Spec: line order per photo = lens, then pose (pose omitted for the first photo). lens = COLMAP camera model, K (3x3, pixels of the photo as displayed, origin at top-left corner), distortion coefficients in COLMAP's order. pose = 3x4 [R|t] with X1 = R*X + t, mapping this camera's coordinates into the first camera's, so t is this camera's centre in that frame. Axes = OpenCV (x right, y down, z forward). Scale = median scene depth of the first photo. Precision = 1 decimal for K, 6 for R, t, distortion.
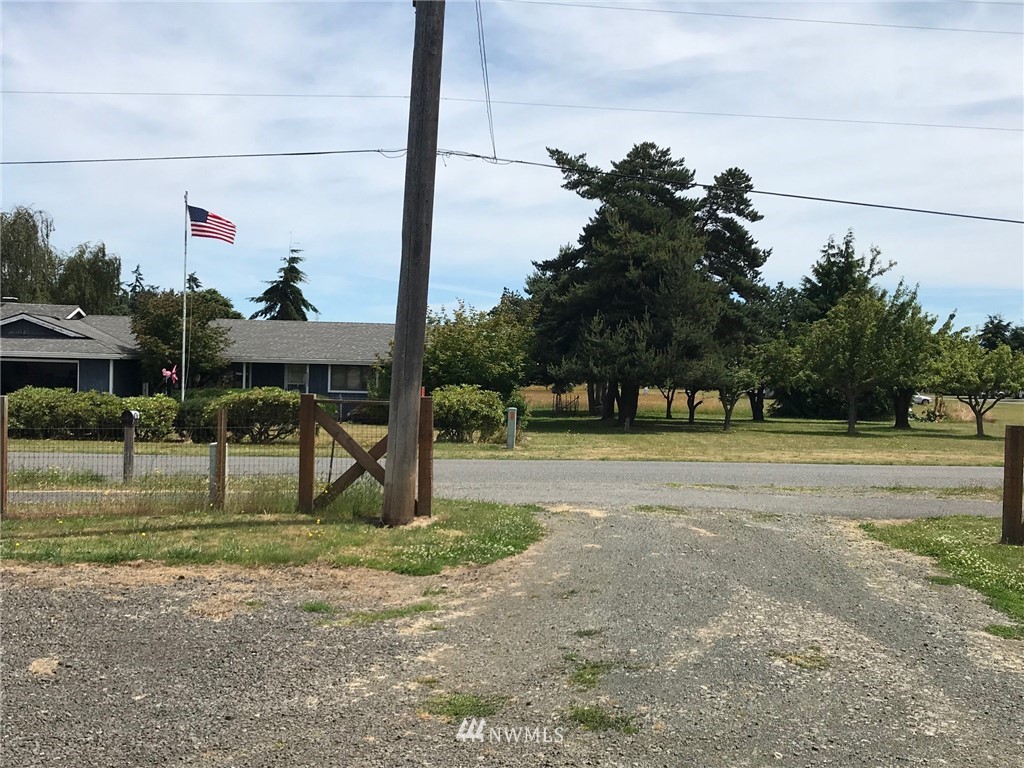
lens RADIAL K [[1169.7, 0, 509.9], [0, 1169.7, 366.6], [0, 0, 1]] dist [0.014960, 0.008913]
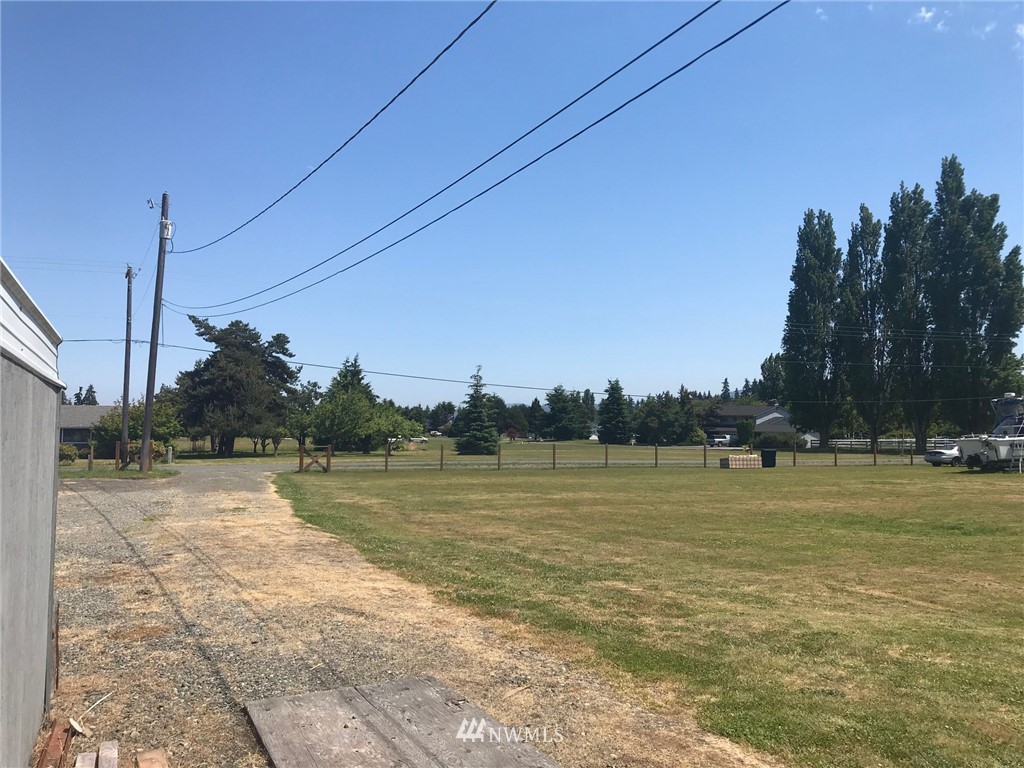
lens RADIAL K [[846.3, 0, 512.0], [0, 846.3, 384.0], [0, 0, 1]] dist [-0.018946, -0.009872]
pose [[0.923339, 0.003892, 0.383965, -0.008098], [0.012537, 0.999110, -0.040278, -0.009345], [-0.383780, 0.042004, 0.922469, -0.510552]]
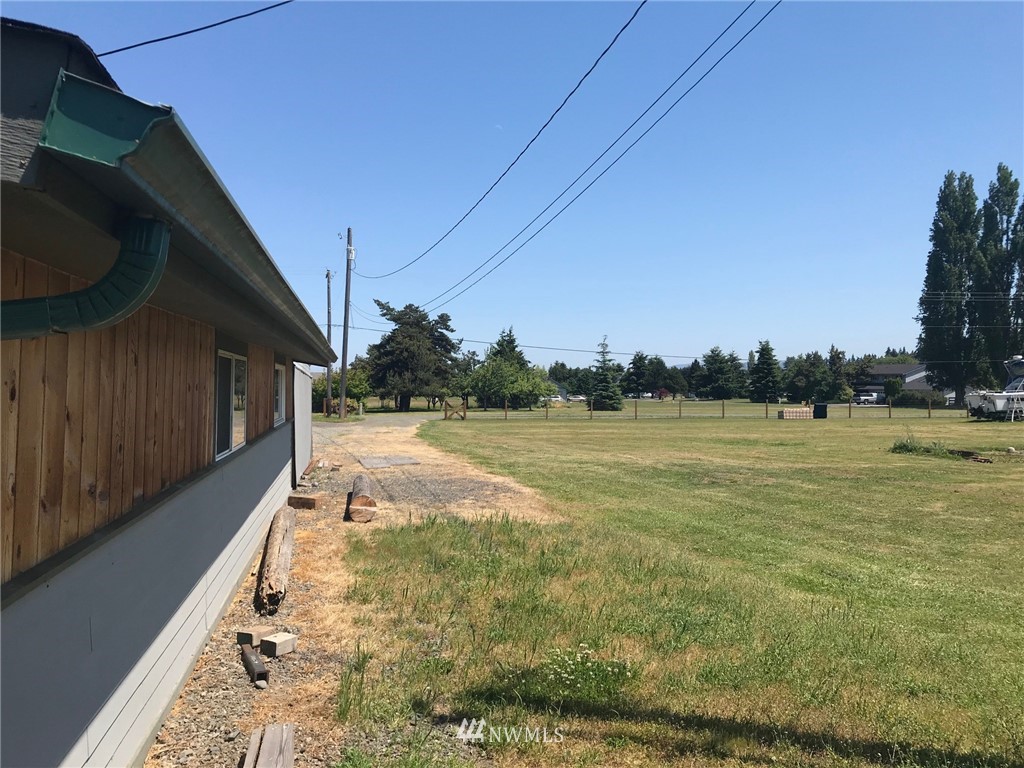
lens RADIAL K [[846.8, 0, 509.3], [0, 846.8, 404.4], [0, 0, 1]] dist [0.013996, 0.003074]
pose [[0.985022, -0.025403, 0.170548, 0.004901], [0.021153, 0.999420, 0.026691, -0.009607], [-0.171127, -0.022684, 0.984988, -0.820767]]
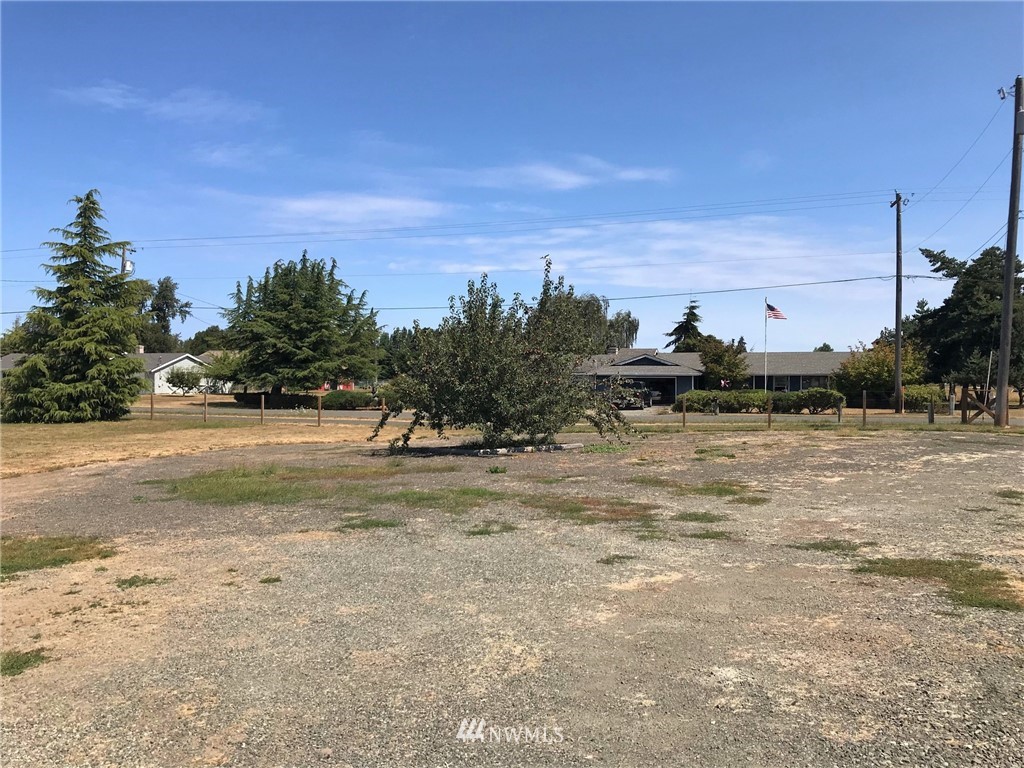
lens RADIAL K [[841.8, 0, 504.1], [0, 841.8, 381.6], [0, 0, 1]] dist [0.009273, -0.001176]
pose [[0.944210, -0.017897, -0.328856, -0.148156], [0.020614, 0.999776, 0.004777, -0.008452], [0.328697, -0.011289, 0.944368, -0.402816]]
